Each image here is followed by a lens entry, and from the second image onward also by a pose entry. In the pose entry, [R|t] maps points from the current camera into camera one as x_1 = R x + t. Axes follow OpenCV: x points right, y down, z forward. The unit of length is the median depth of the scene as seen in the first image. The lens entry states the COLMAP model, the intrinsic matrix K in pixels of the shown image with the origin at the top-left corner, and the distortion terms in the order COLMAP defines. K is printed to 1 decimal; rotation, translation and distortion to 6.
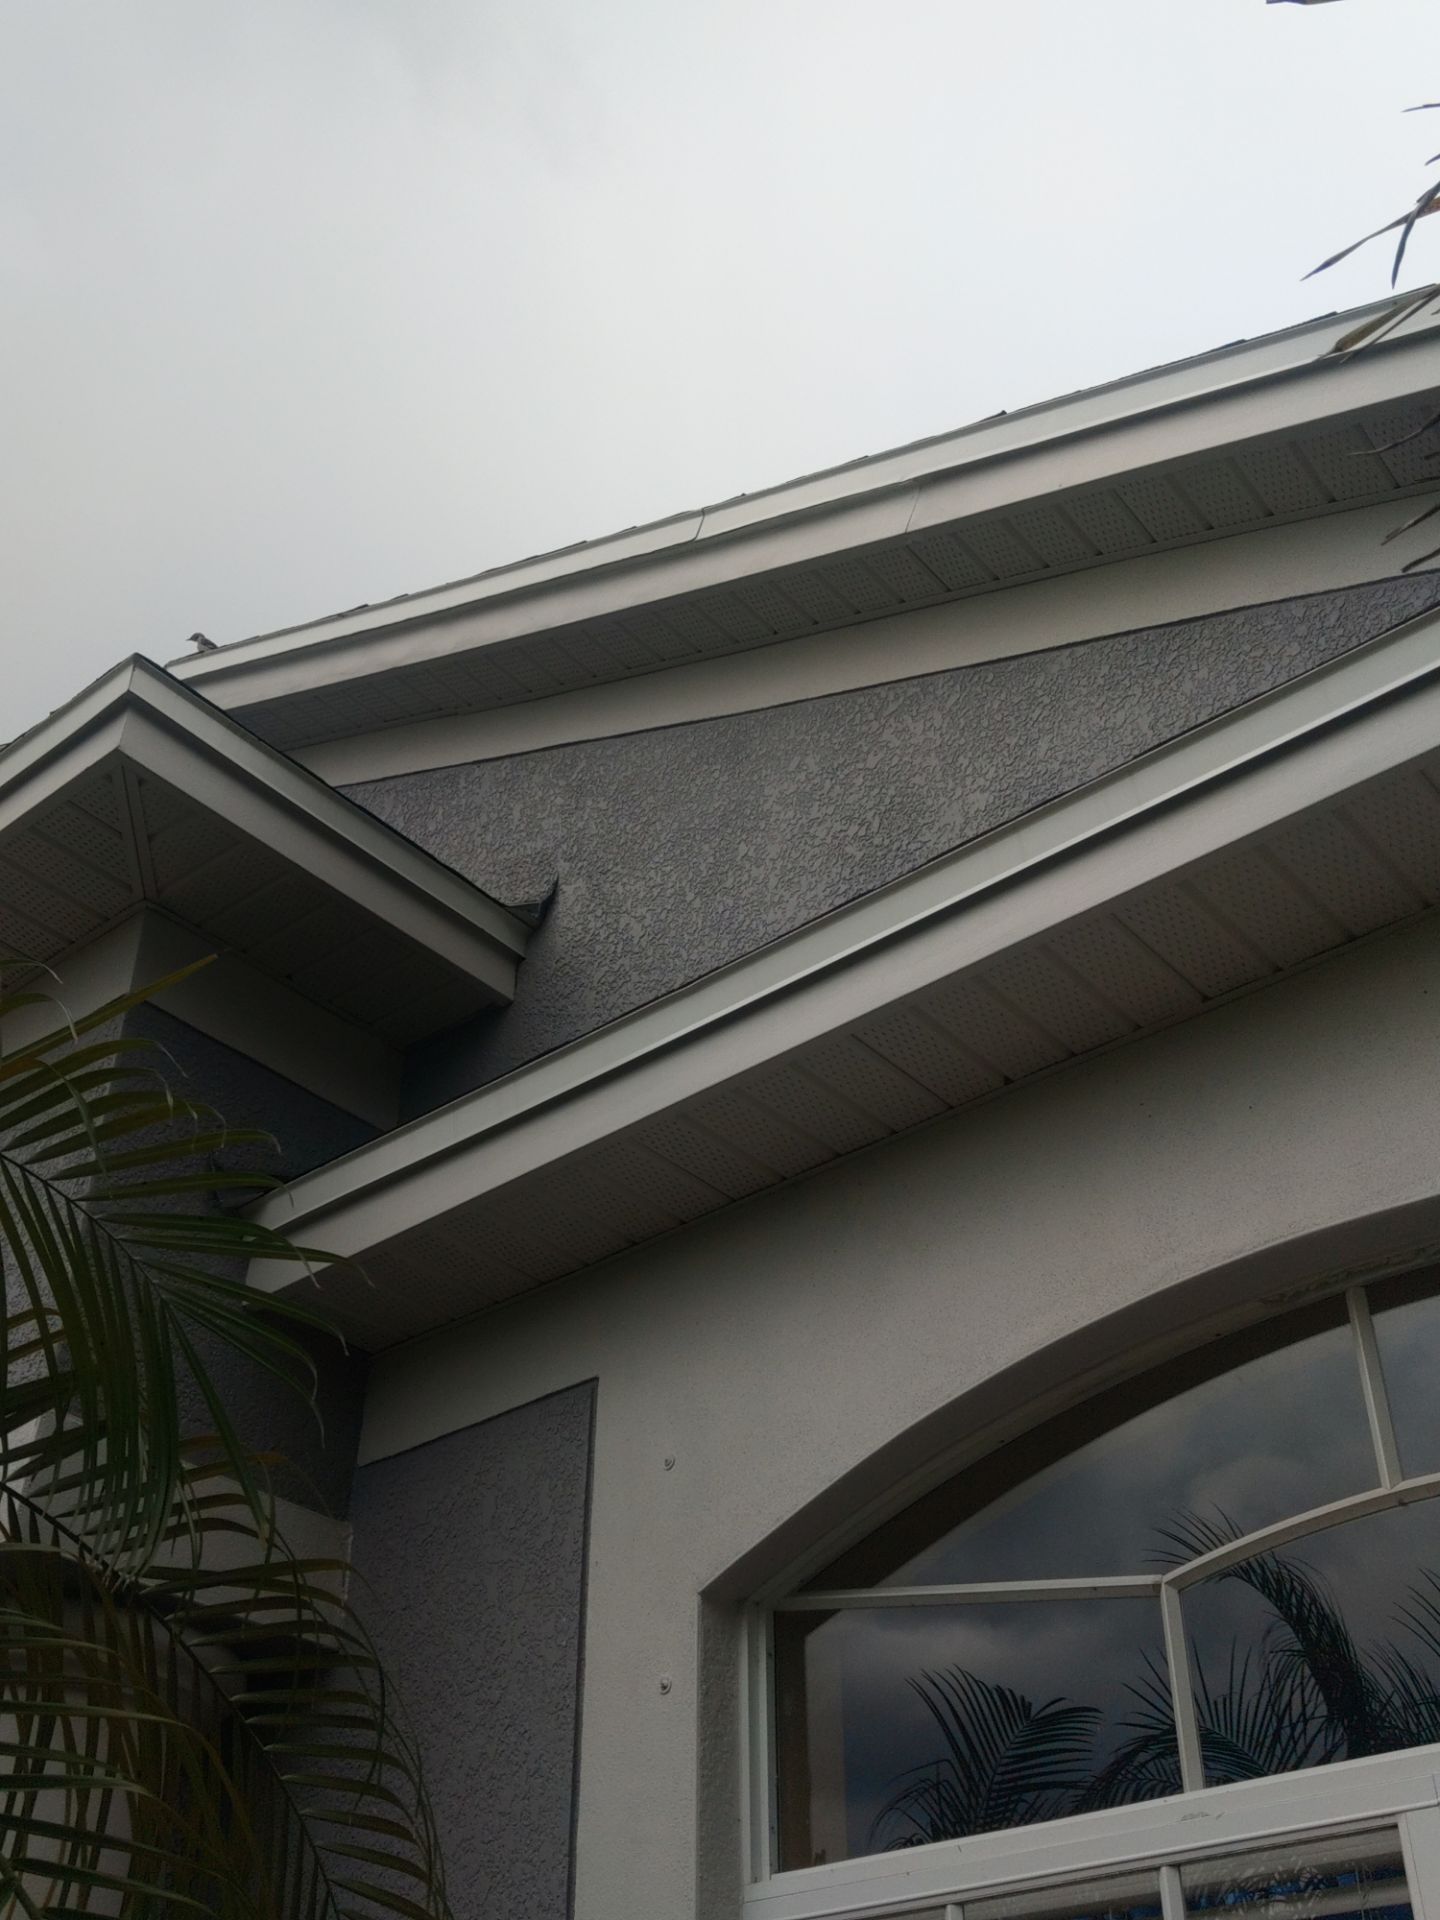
lens RADIAL K [[2097.3, 0, 711.4], [0, 2097.3, 971.0], [0, 0, 1]] dist [0.209653, -0.962082]
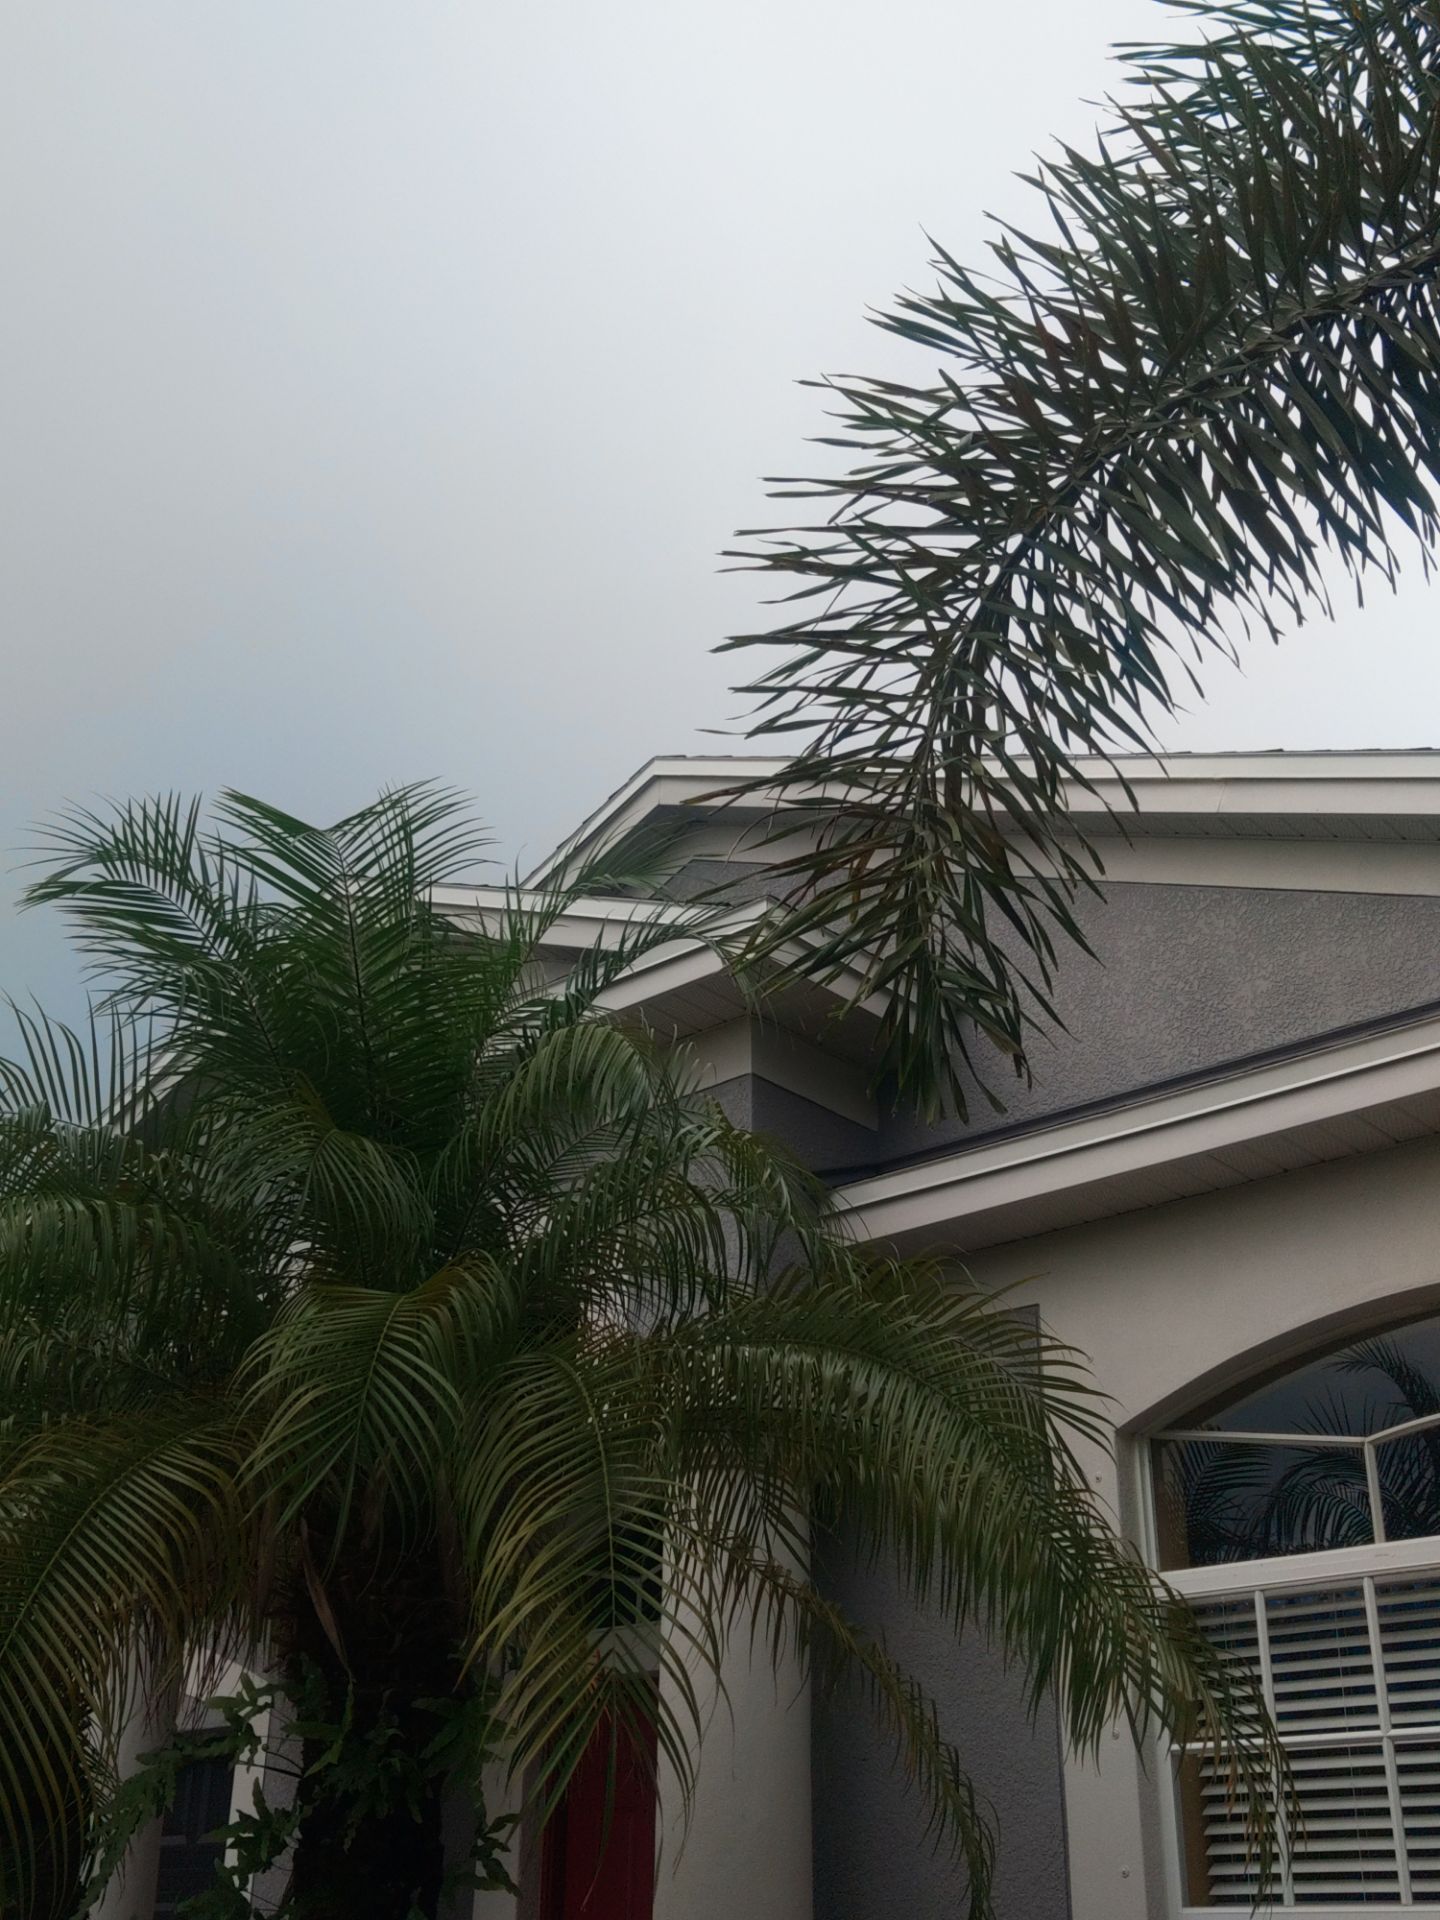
lens RADIAL K [[2097.3, 0, 711.4], [0, 2097.3, 971.0], [0, 0, 1]] dist [0.209653, -0.962082]
pose [[0.999364, -0.003426, -0.035495, -0.250832], [0.009493, 0.985017, 0.172193, -0.376310], [0.034373, -0.172421, 0.984423, -0.692951]]
